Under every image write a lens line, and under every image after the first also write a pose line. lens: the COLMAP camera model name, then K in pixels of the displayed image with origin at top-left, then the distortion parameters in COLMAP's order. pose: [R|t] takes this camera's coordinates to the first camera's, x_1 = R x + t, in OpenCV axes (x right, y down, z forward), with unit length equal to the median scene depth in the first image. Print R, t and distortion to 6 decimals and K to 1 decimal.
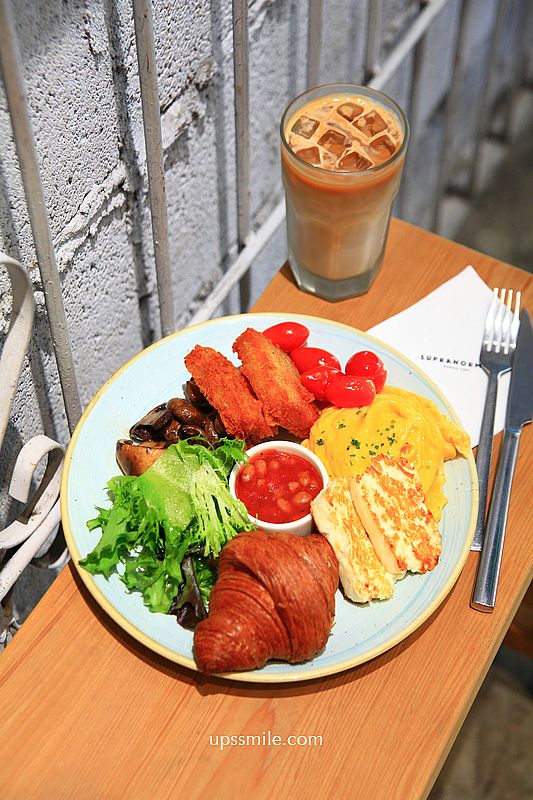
lens RADIAL K [[1397.0, 0, 266.6], [0, 1397.0, 443.0], [0, 0, 1]] dist [0.220772, -0.006859]
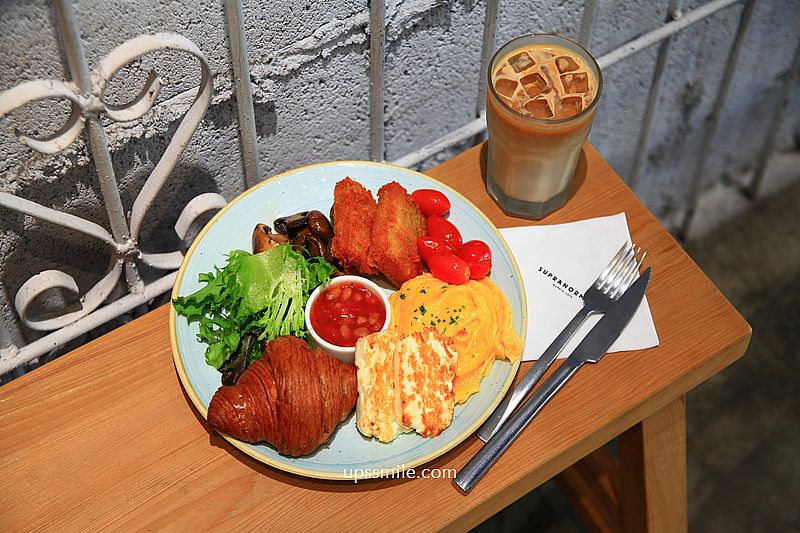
lens RADIAL K [[1397.0, 0, 400.0], [0, 1397.0, 266.5], [0, 0, 1]] dist [0.220772, -0.006859]
pose [[0.868528, 0.417612, -0.266944, 0.337585], [-0.411599, 0.907763, 0.080946, -0.116646], [0.276126, 0.039570, 0.960306, -0.109511]]
